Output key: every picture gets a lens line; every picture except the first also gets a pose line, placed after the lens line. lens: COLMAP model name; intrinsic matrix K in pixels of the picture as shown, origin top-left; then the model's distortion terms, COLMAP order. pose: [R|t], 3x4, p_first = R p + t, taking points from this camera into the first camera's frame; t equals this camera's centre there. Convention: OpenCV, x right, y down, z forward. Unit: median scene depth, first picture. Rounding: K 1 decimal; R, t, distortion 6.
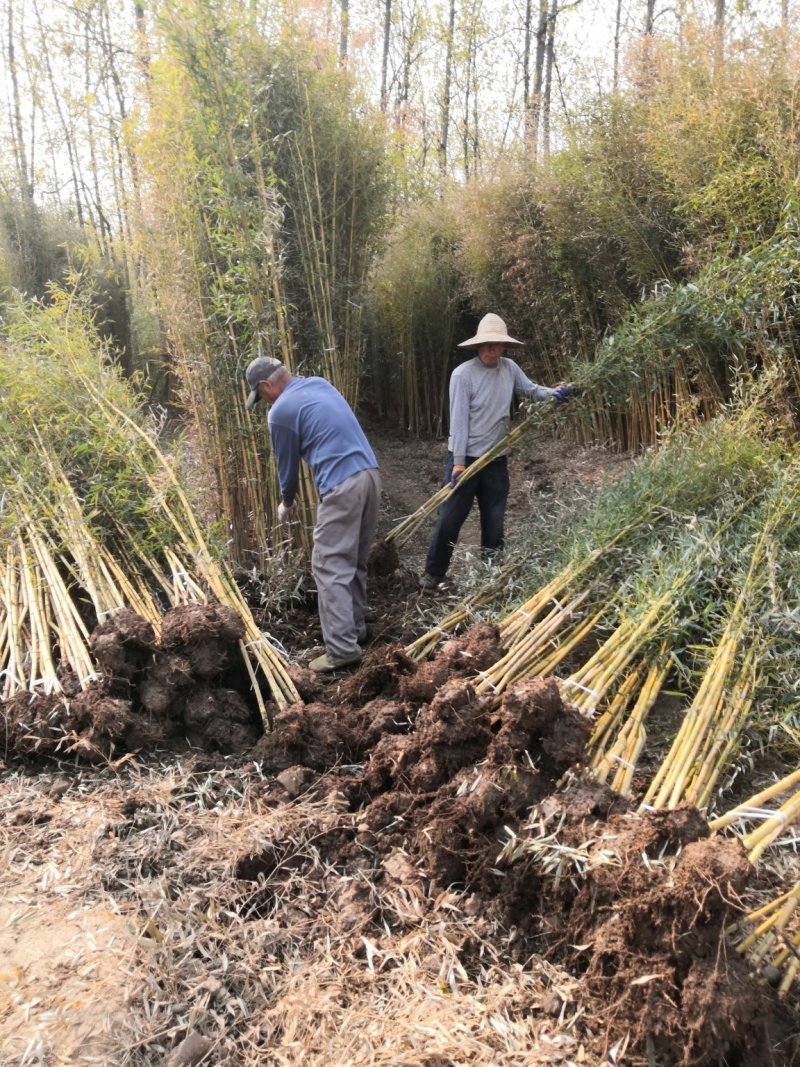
lens RADIAL K [[827.0, 0, 390.7], [0, 827.0, 532.2], [0, 0, 1]] dist [-0.014218, 0.010538]
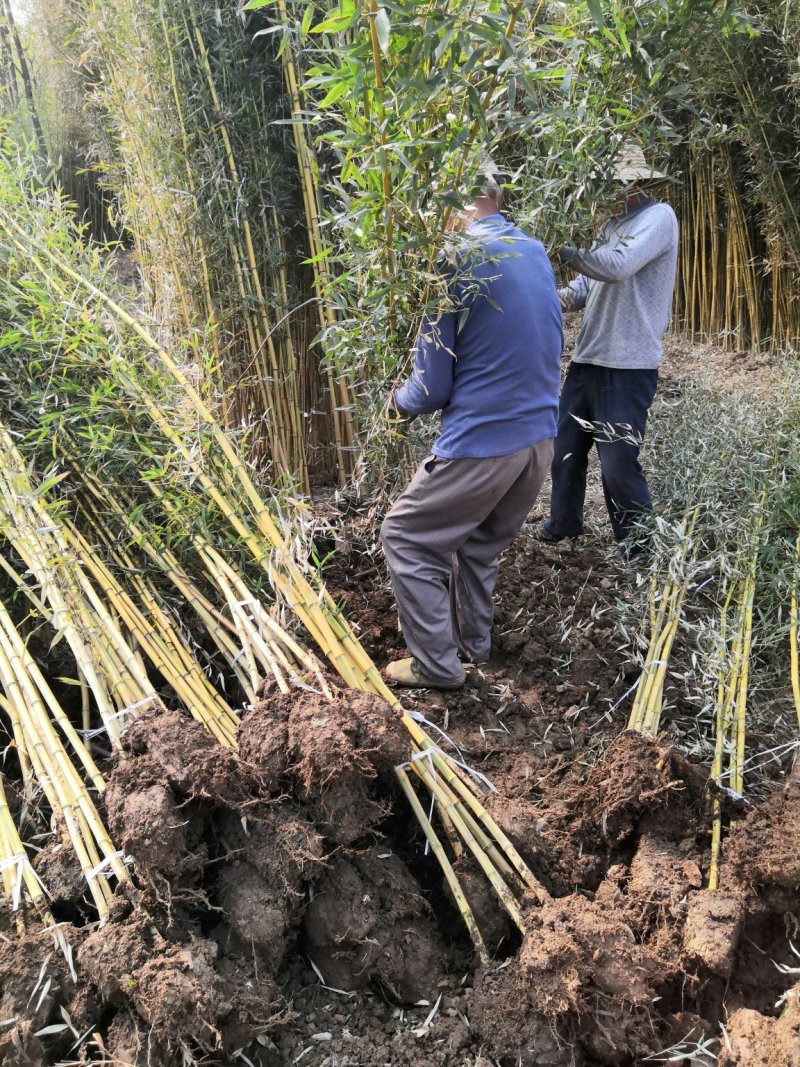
lens RADIAL K [[827.0, 0, 395.9], [0, 827.0, 531.5], [0, 0, 1]] dist [-0.014218, 0.010538]
pose [[0.992353, -0.016390, 0.122343, -0.209573], [-0.004764, 0.985321, 0.170645, -0.080400], [-0.123344, -0.169923, 0.977708, 0.452255]]
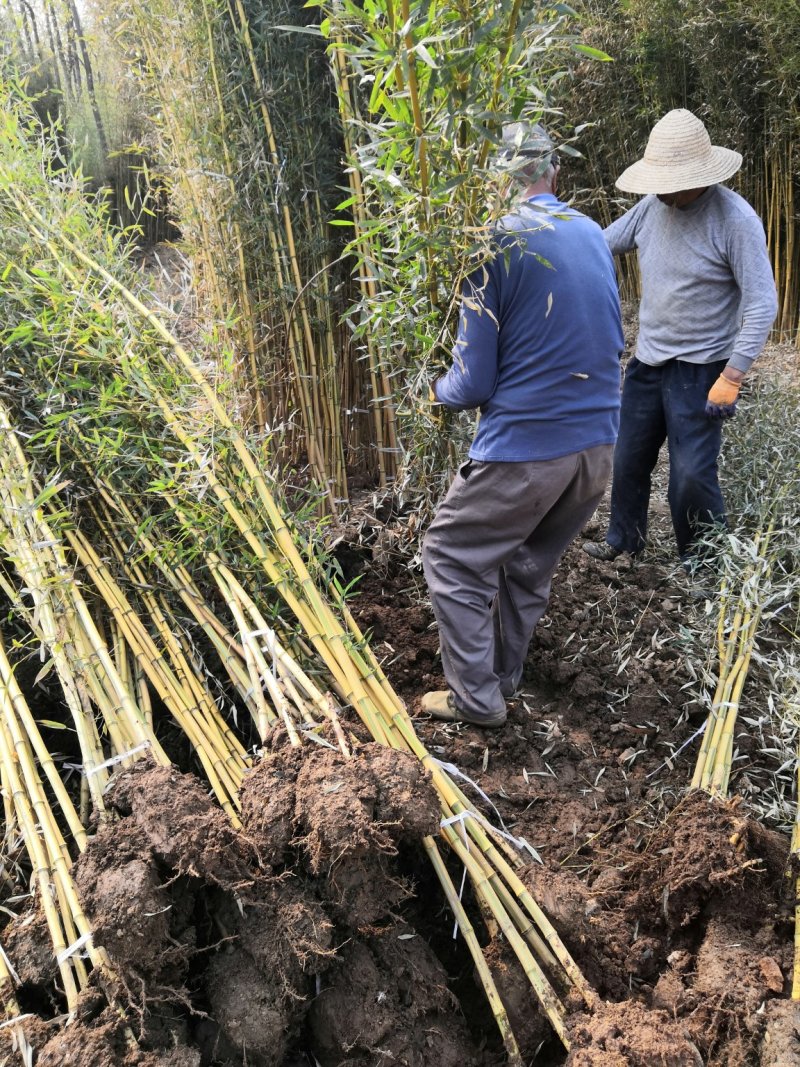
lens RADIAL K [[827.0, 0, 389.9], [0, 827.0, 538.8], [0, 0, 1]] dist [-0.014218, 0.010538]
pose [[0.998439, 0.003968, 0.055720, -0.194000], [-0.014361, 0.982181, 0.187388, -0.085691], [-0.053984, -0.187895, 0.980704, 0.517142]]
